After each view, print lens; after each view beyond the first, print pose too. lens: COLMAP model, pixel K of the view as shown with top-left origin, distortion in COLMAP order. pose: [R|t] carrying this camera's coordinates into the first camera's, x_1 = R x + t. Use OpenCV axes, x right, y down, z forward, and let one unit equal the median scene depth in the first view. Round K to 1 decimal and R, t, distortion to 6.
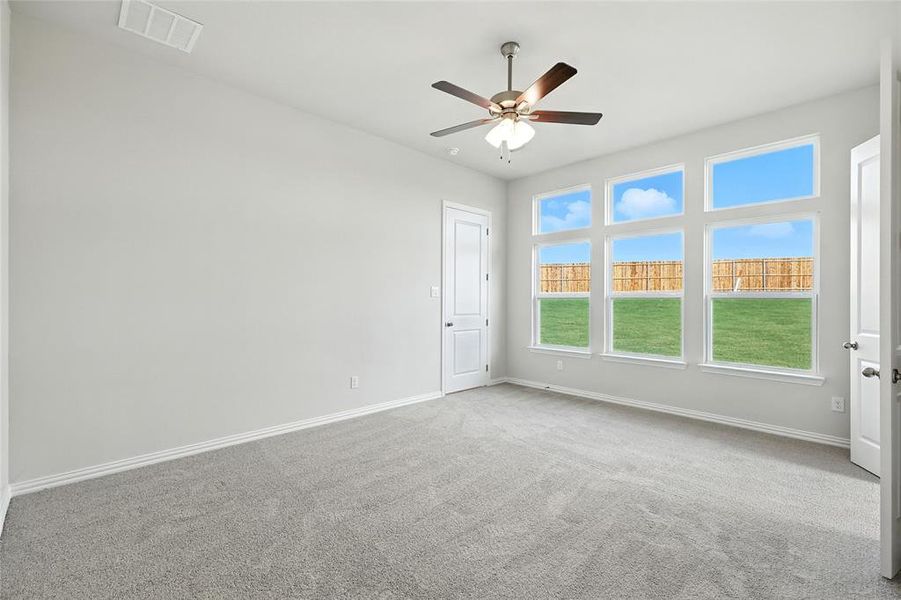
lens RADIAL K [[393.2, 0, 450.5], [0, 393.2, 300.0], [0, 0, 1]] dist [-0.000275, -0.000158]
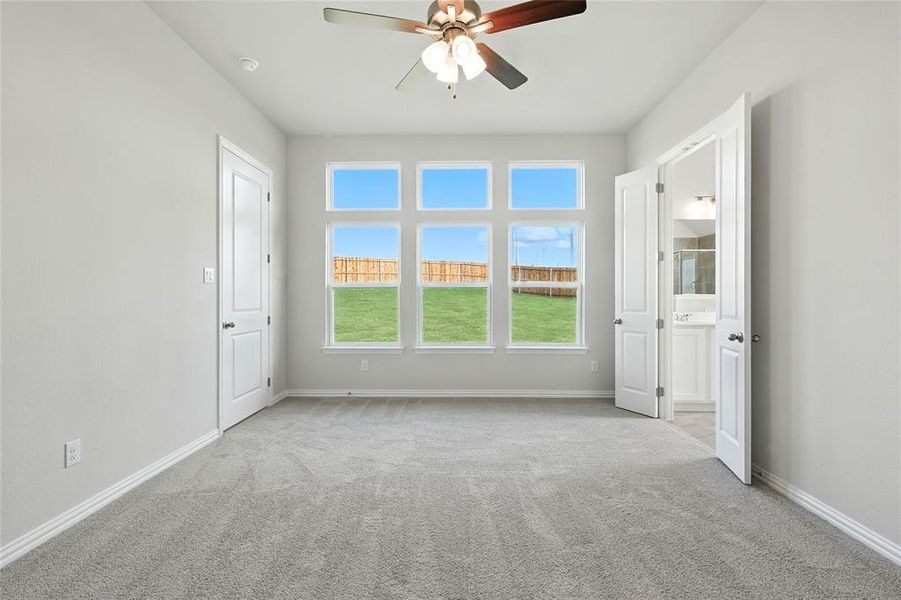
lens RADIAL K [[397.7, 0, 448.2], [0, 397.7, 297.5], [0, 0, 1]] dist [0.002579, 0.000425]
pose [[0.707518, -0.009224, 0.706635, -0.220723], [0.004791, 0.999954, 0.008257, 0.011340], [-0.706679, -0.002456, 0.707530, 0.265982]]
